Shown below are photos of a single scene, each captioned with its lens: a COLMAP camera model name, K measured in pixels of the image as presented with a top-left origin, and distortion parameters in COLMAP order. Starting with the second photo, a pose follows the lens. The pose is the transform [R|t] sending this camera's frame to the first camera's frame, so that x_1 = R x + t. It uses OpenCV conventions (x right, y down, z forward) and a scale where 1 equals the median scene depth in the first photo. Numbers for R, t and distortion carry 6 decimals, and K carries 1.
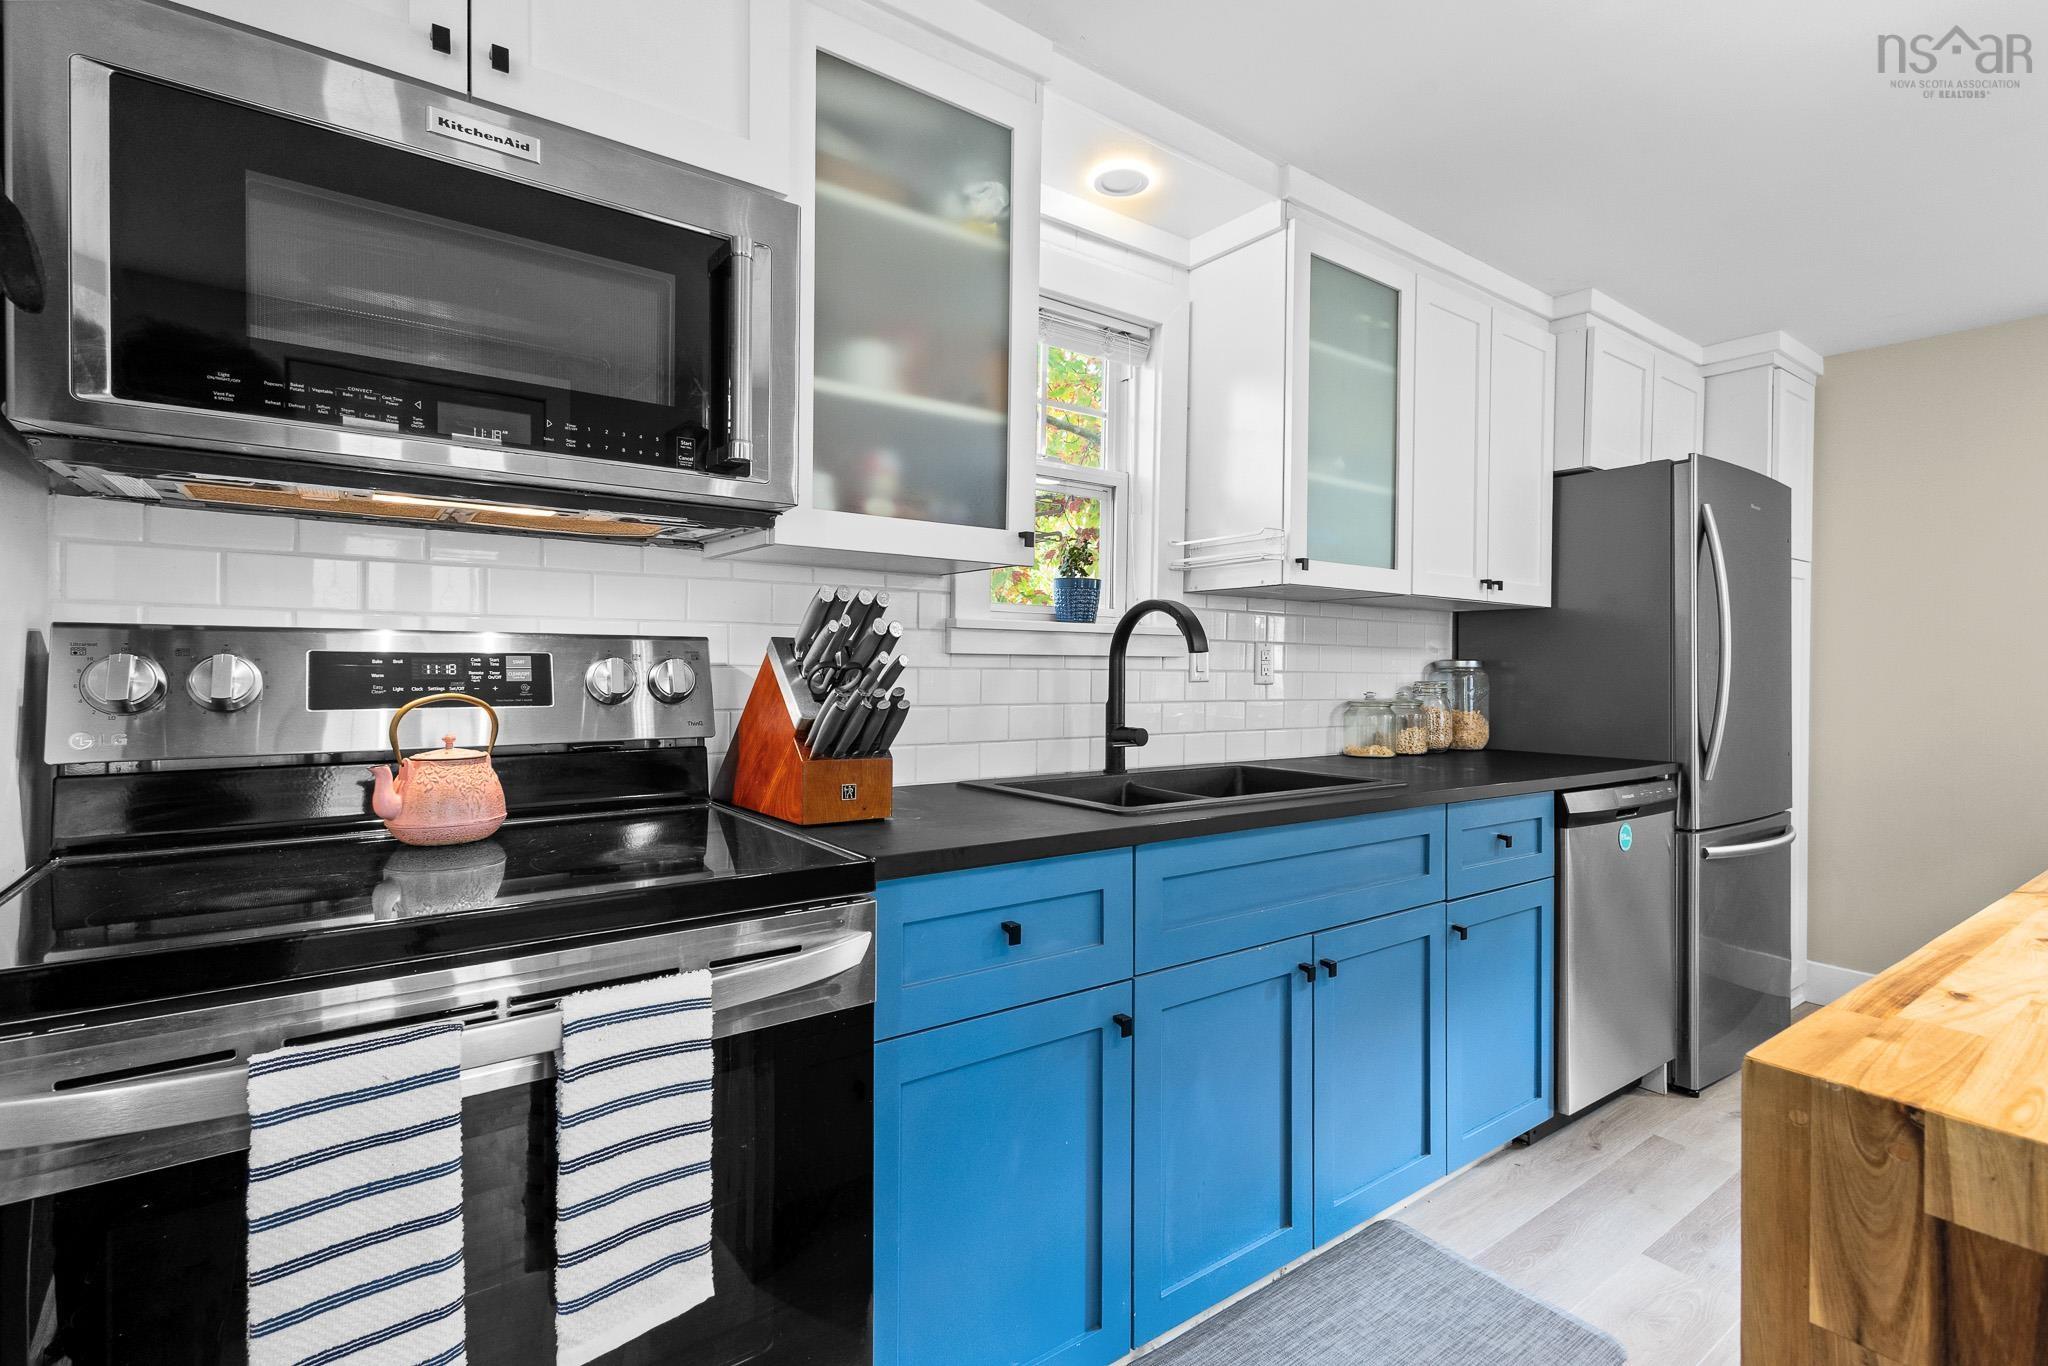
lens RADIAL K [[938.4, 0, 1024.4], [0, 938.4, 677.5], [0, 0, 1]] dist [0.001761, -0.000211]
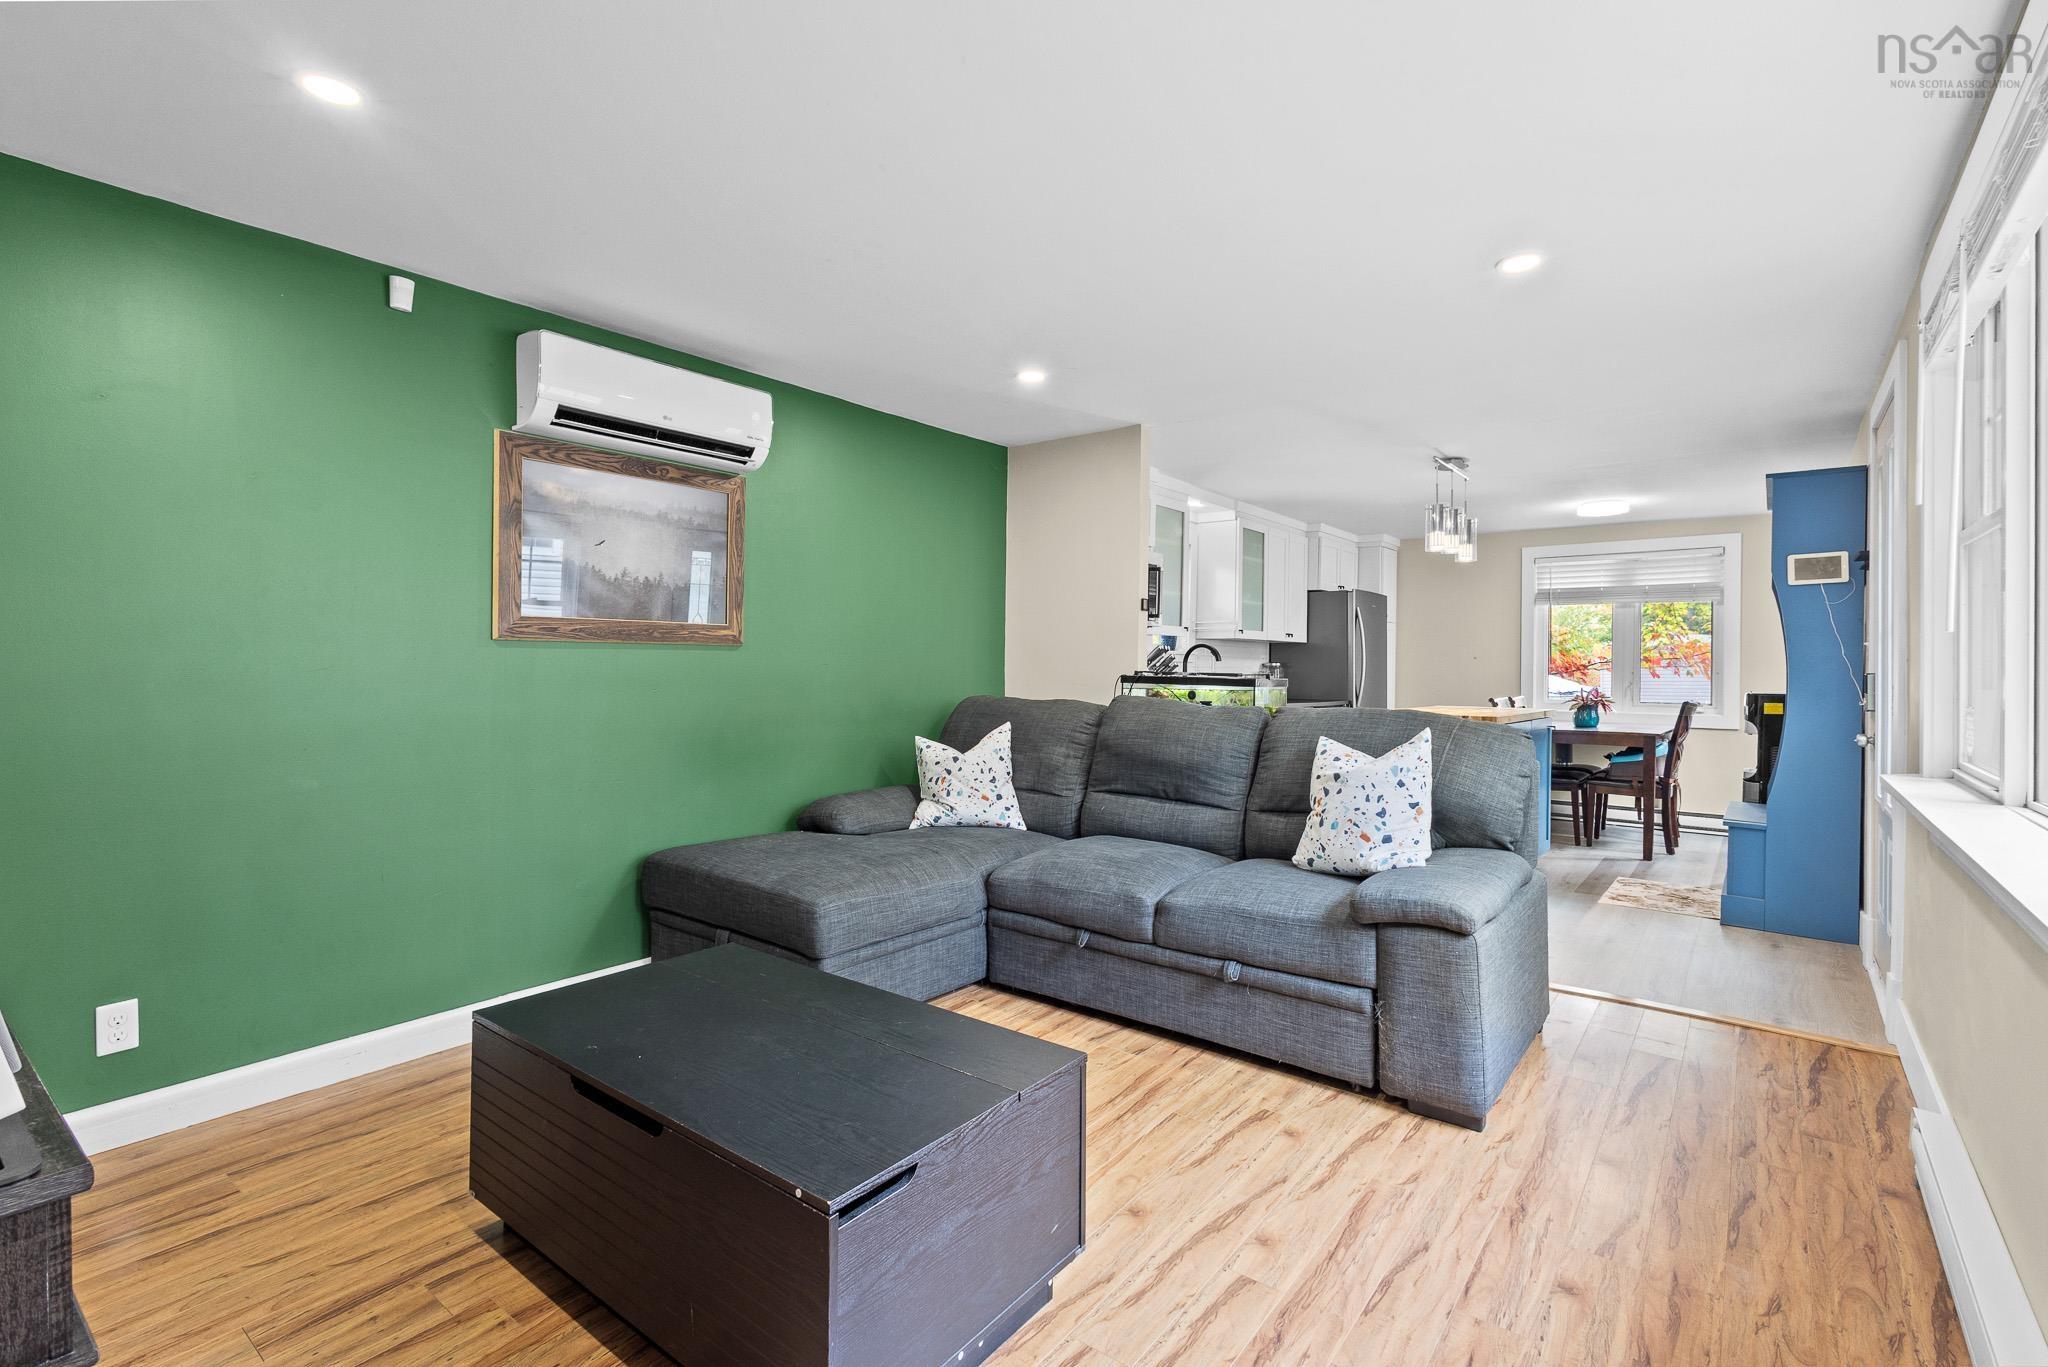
lens RADIAL K [[936.3, 0, 1022.4], [0, 936.3, 677.4], [0, 0, 1]] dist [0.010759, -0.000435]
pose [[0.961886, -0.001829, 0.273445, -1.702066], [0.001135, 0.999996, 0.002694, 0.024481], [-0.273449, -0.002281, 0.961884, -2.405316]]
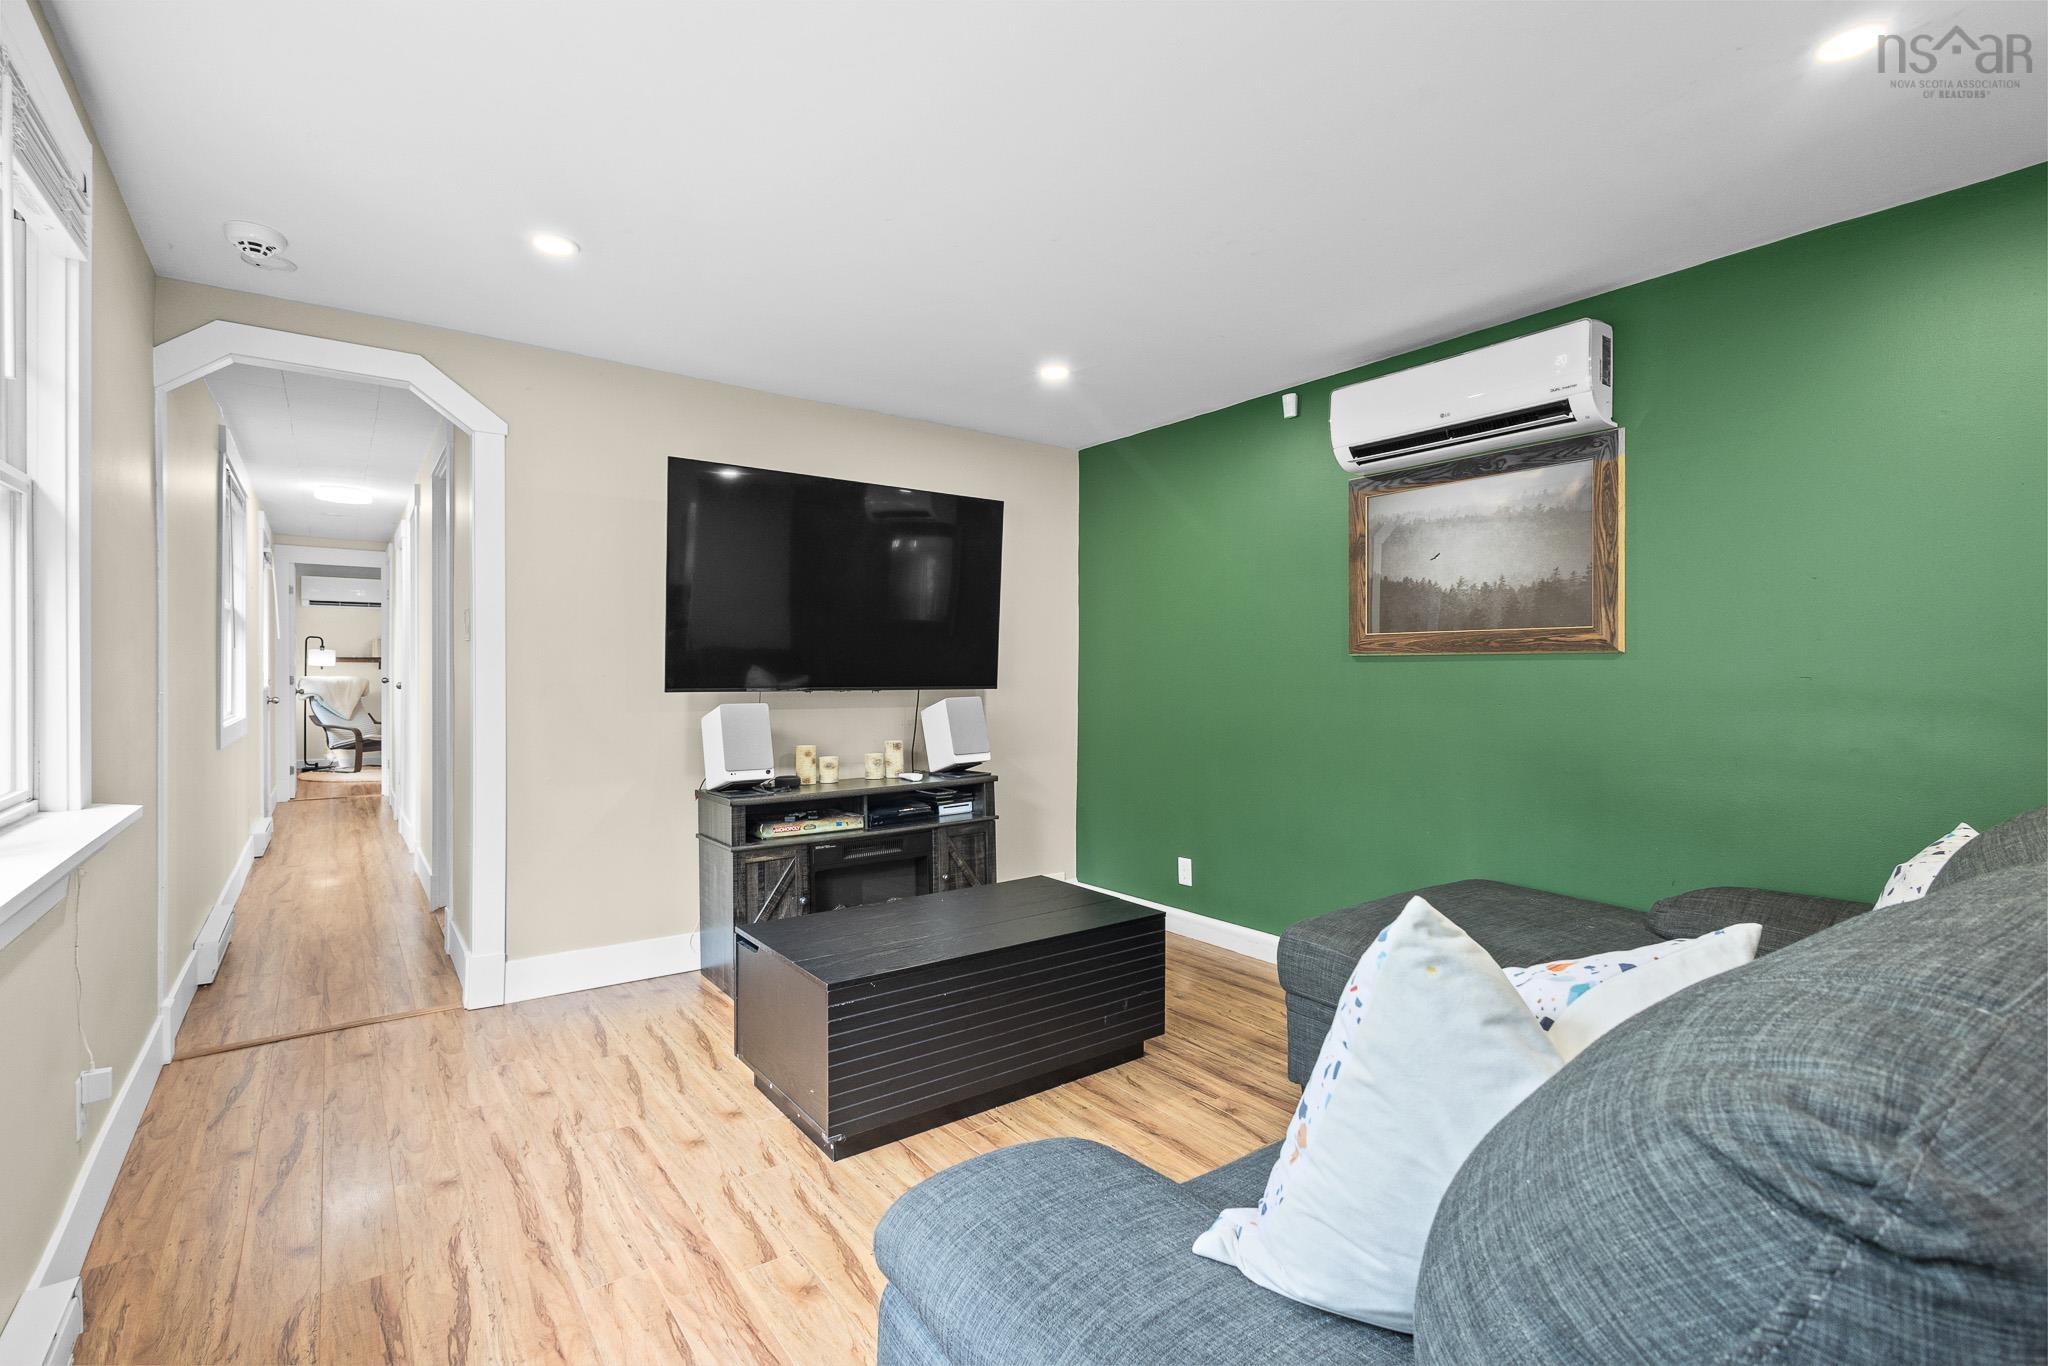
lens RADIAL K [[936.3, 0, 1022.4], [0, 936.3, 676.9], [0, 0, 1]] dist [0.010759, -0.000435]
pose [[0.004494, 0.001063, -0.999989, 0.083507], [-0.018448, 0.999829, 0.000980, 0.016340], [0.999820, 0.018443, 0.004512, -1.065349]]
